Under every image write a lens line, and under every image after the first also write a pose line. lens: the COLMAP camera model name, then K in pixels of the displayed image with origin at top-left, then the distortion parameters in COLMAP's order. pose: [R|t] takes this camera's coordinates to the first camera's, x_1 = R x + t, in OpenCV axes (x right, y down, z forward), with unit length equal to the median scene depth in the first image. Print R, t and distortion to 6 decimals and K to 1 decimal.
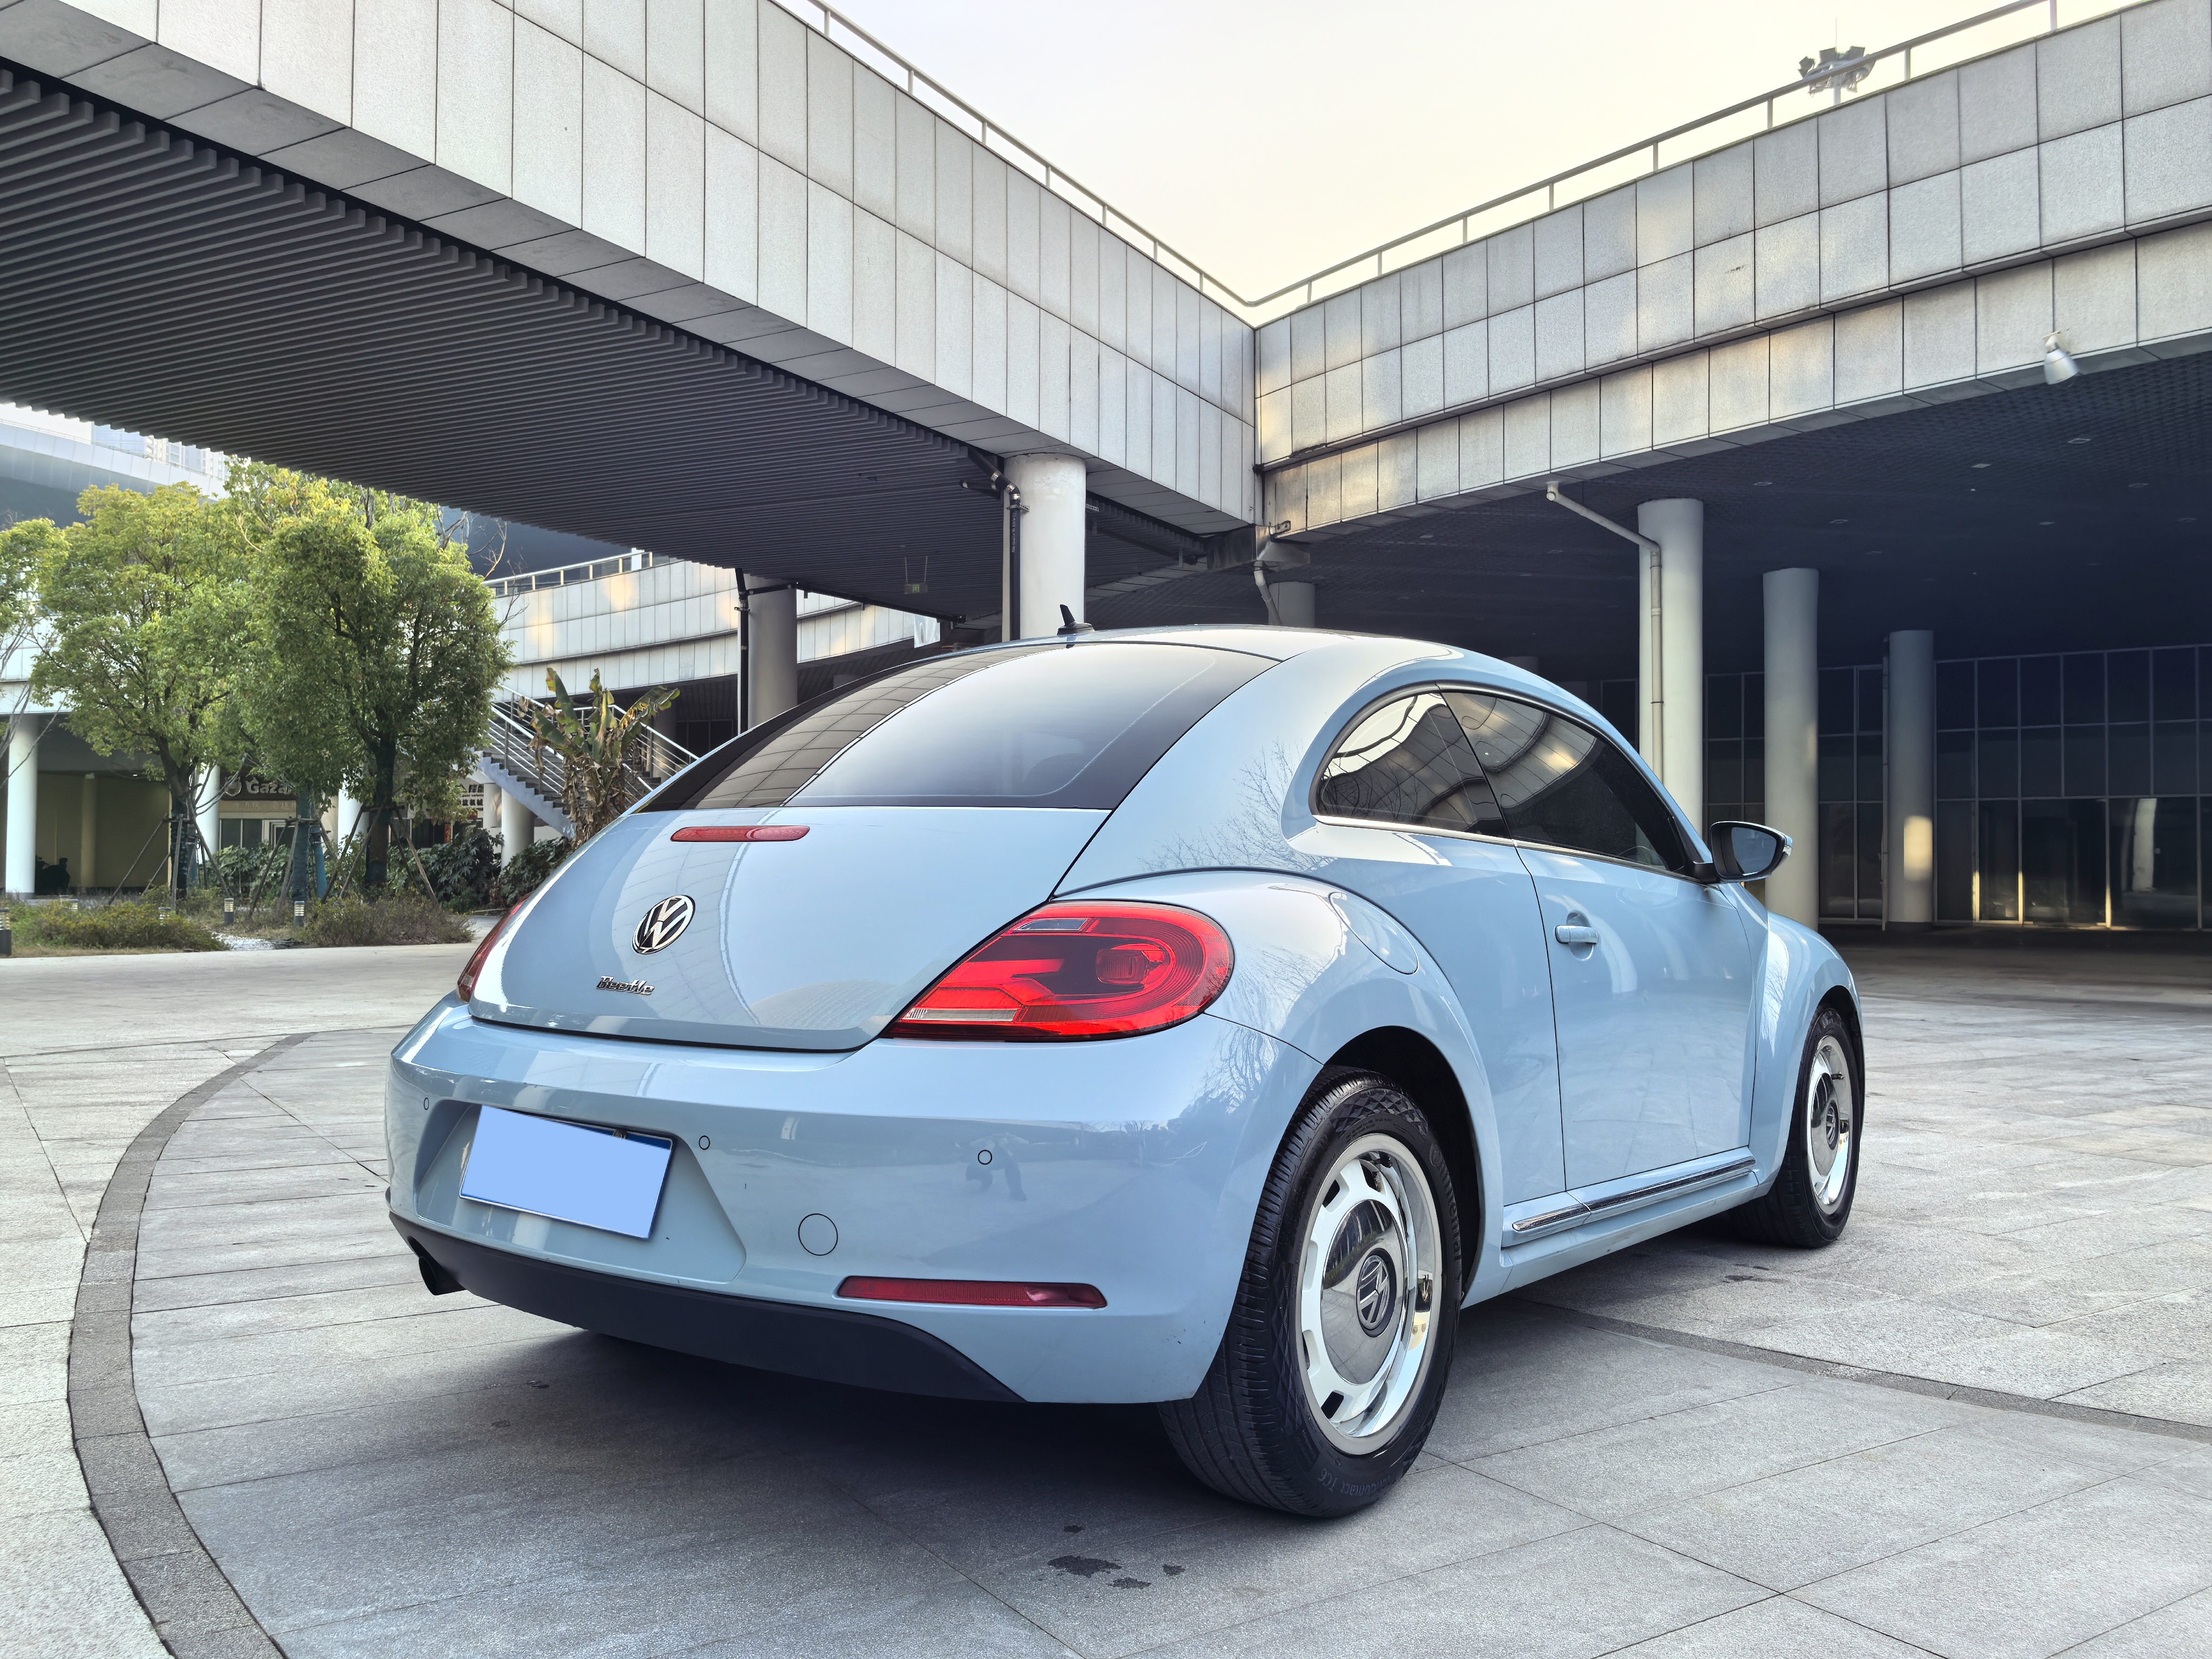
lens RADIAL K [[1754.7, 0, 1098.4], [0, 1754.7, 828.3], [0, 0, 1]] dist [0.053457, -0.084382]
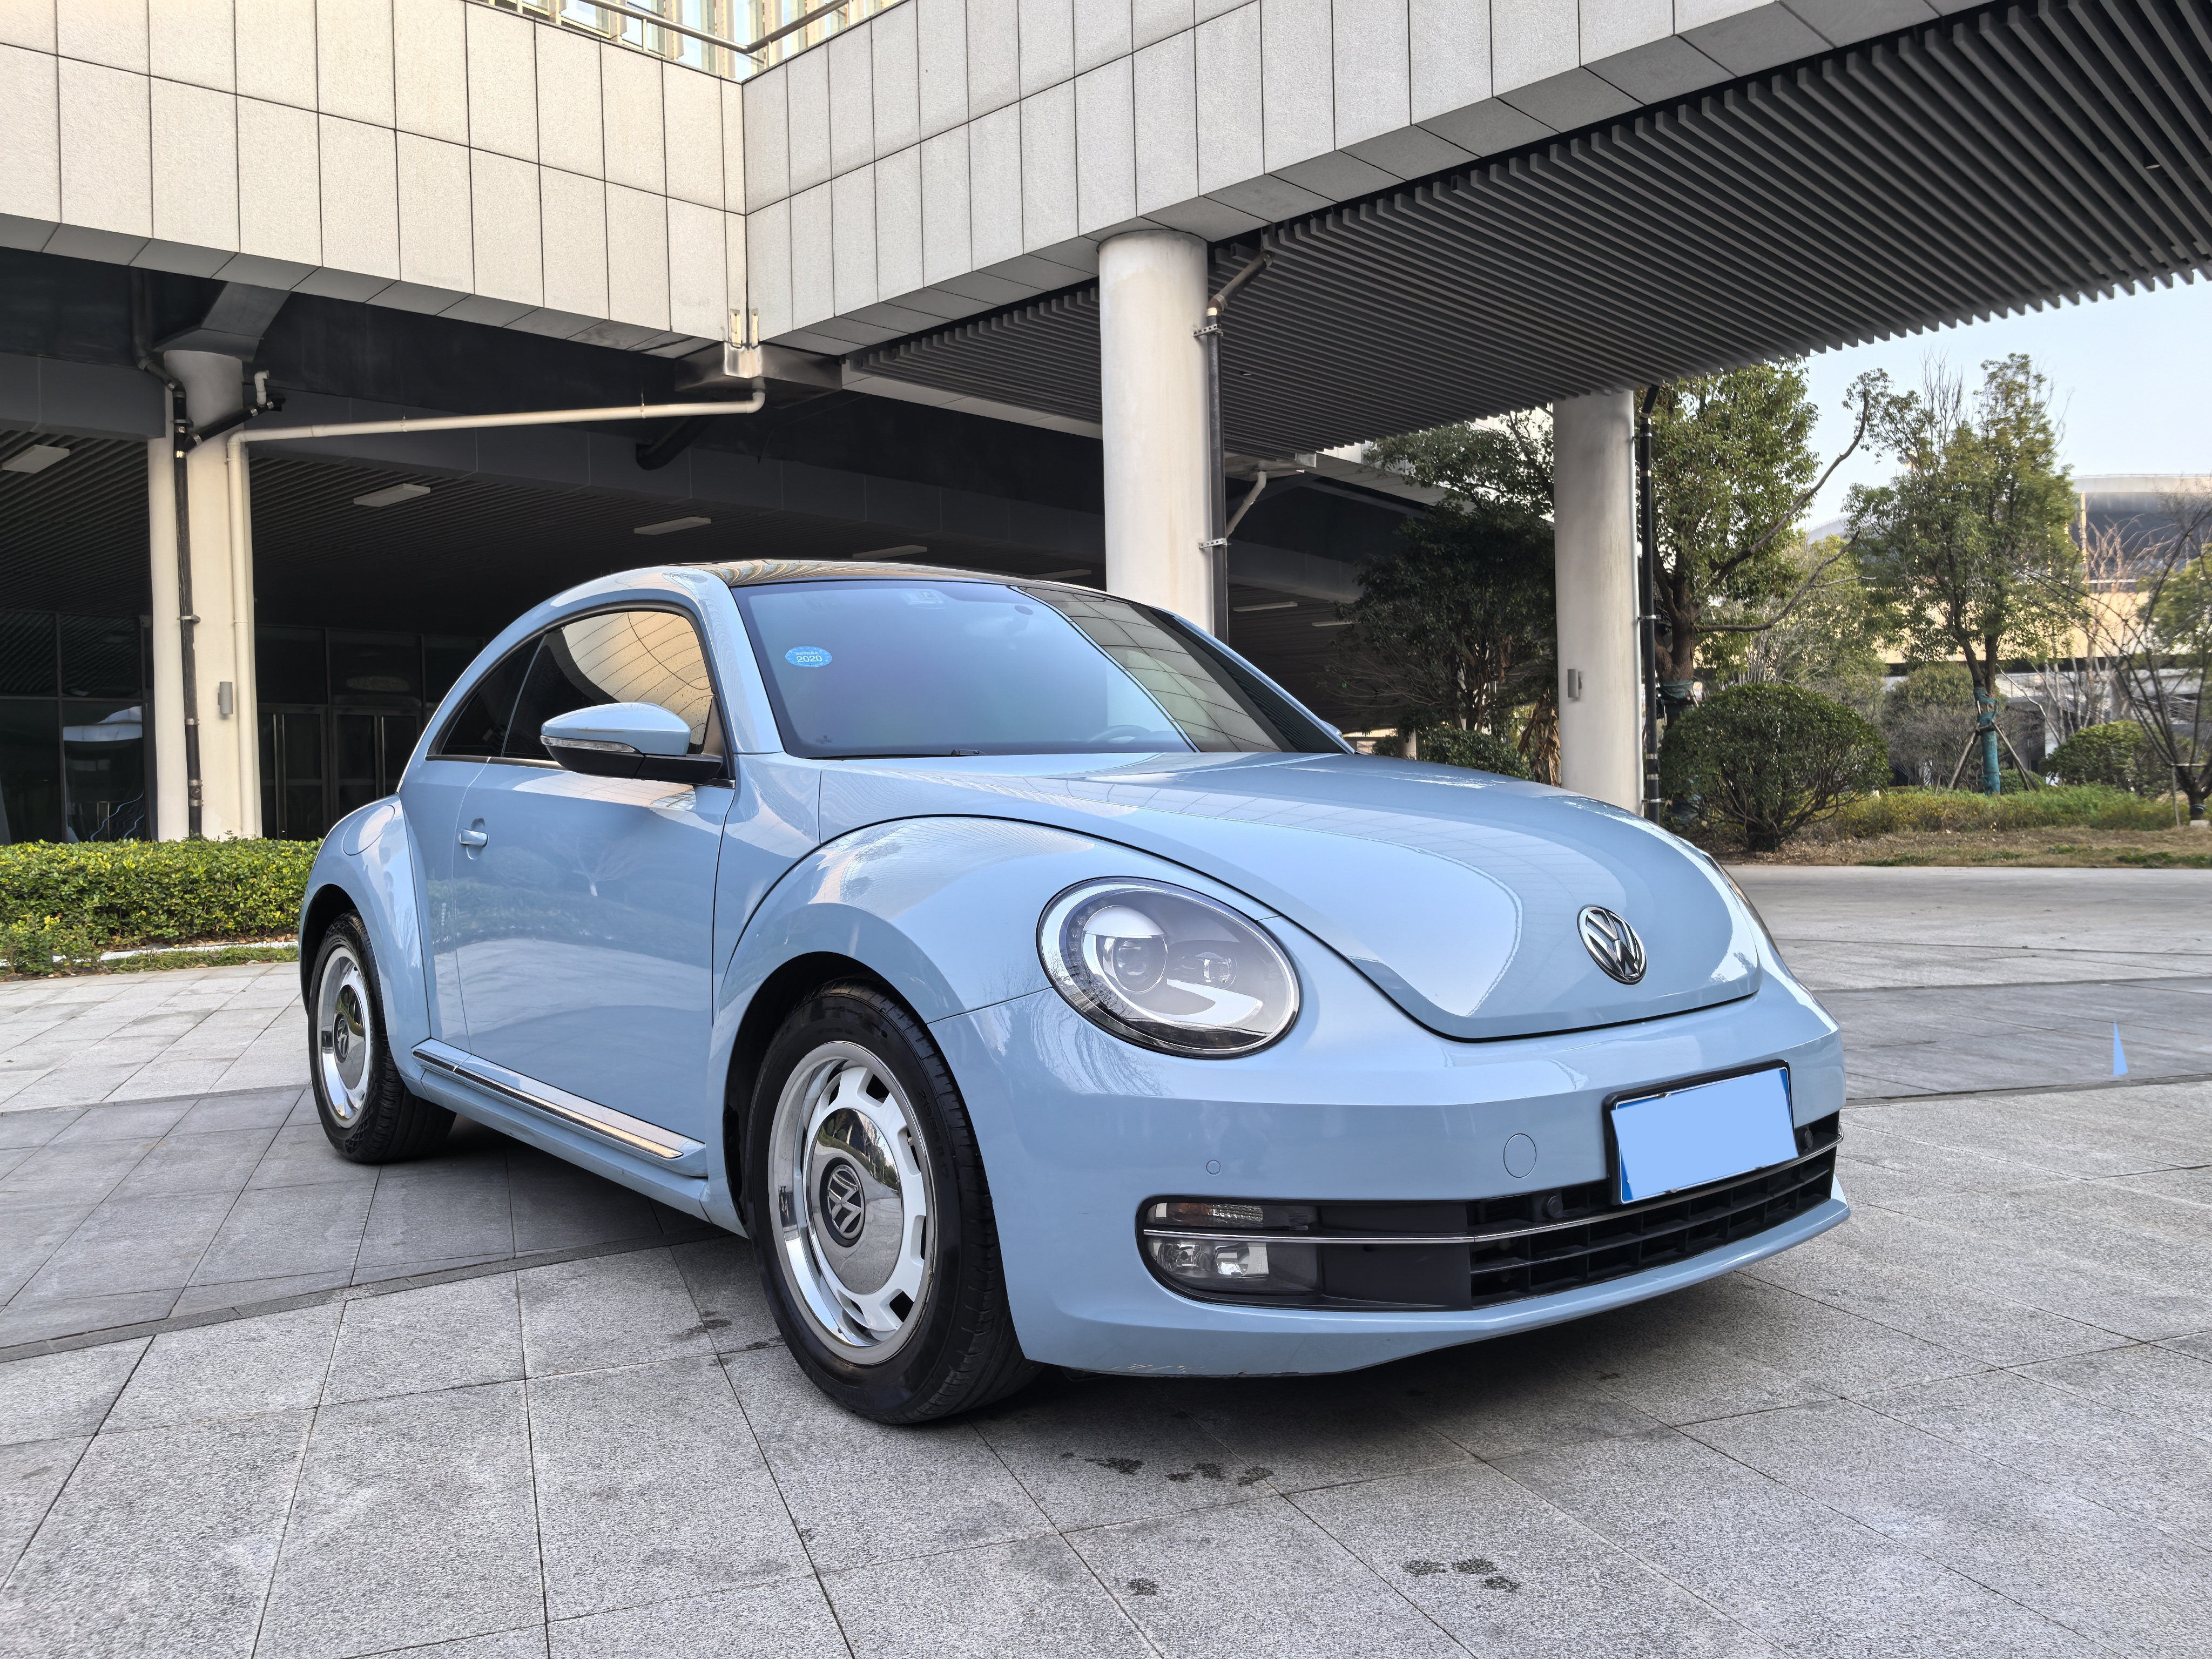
lens RADIAL K [[1757.1, 0, 1104.3], [0, 1757.1, 833.9], [0, 0, 1]] dist [0.035103, -0.046054]
pose [[-0.245996, 0.014681, -0.969160, 0.263786], [0.047613, 0.998861, 0.003045, 0.015130], [0.968101, -0.045395, -0.246415, 0.345978]]
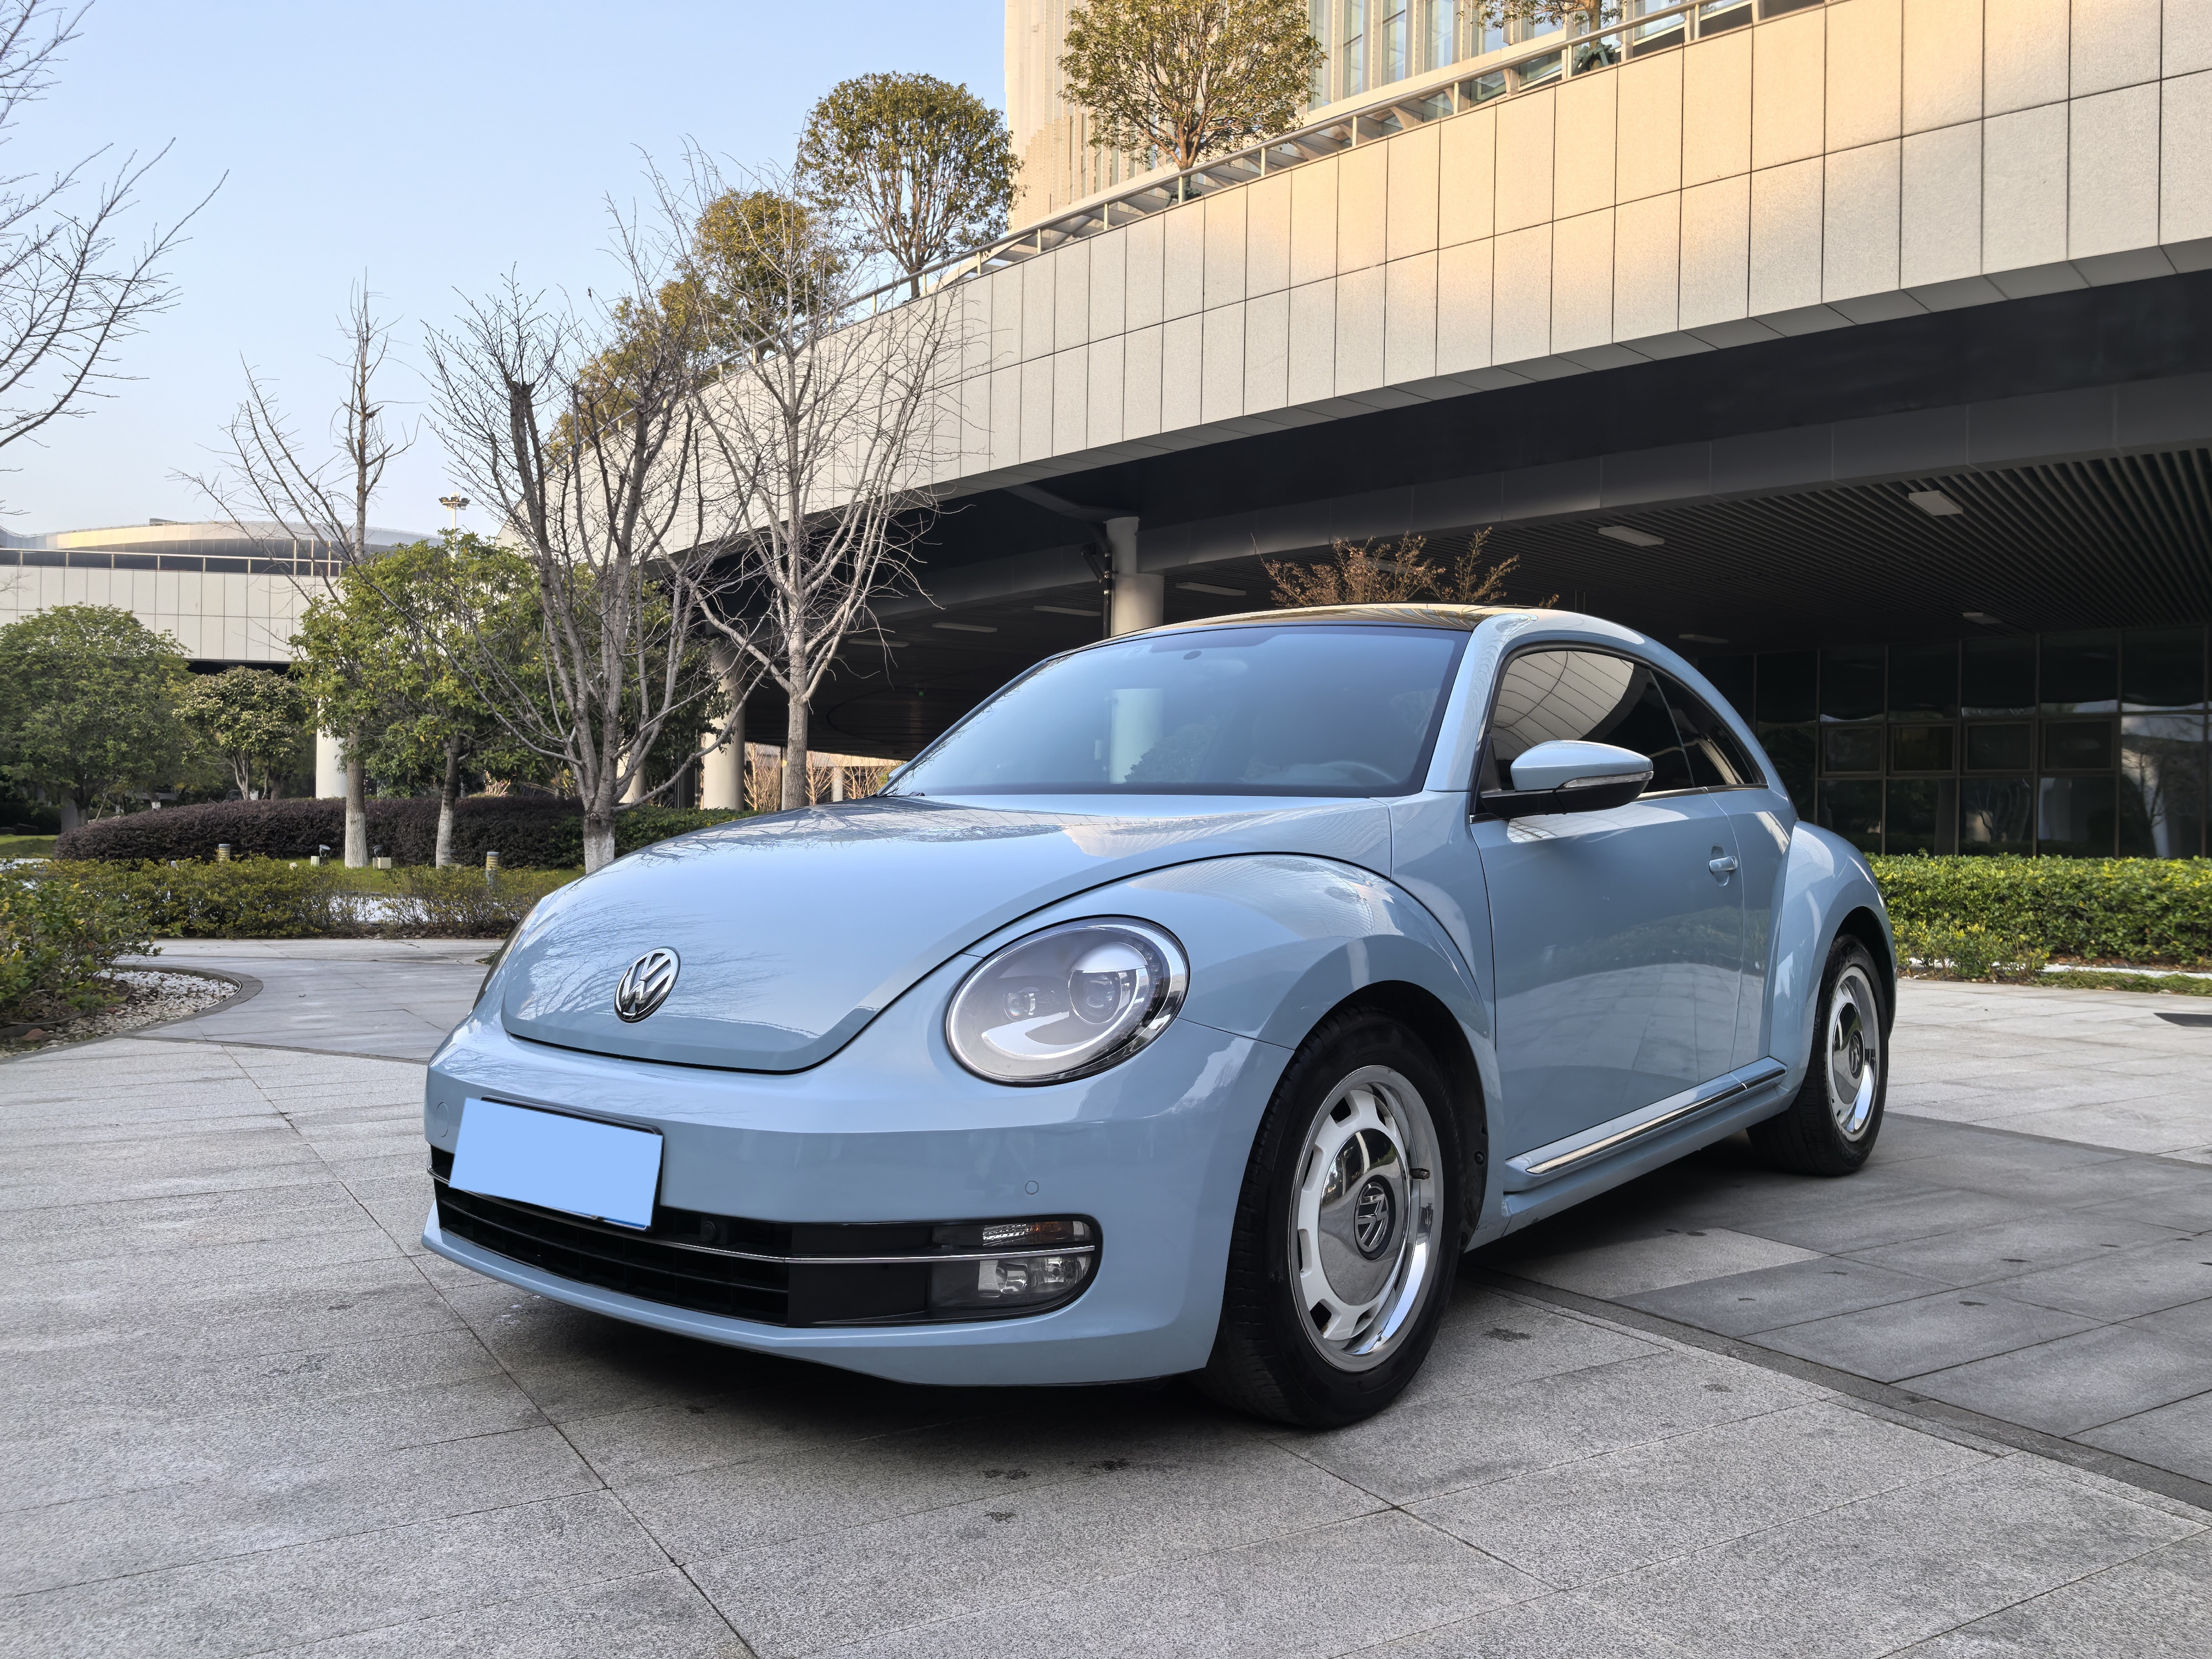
lens RADIAL K [[1747.7, 0, 1114.5], [0, 1747.7, 828.3], [0, 0, 1]] dist [0.062247, -0.085992]
pose [[-0.998797, -0.020639, 0.044492, 0.048293], [-0.021812, 0.999423, -0.026037, 0.016391], [-0.043929, -0.026976, -0.998670, 0.515957]]
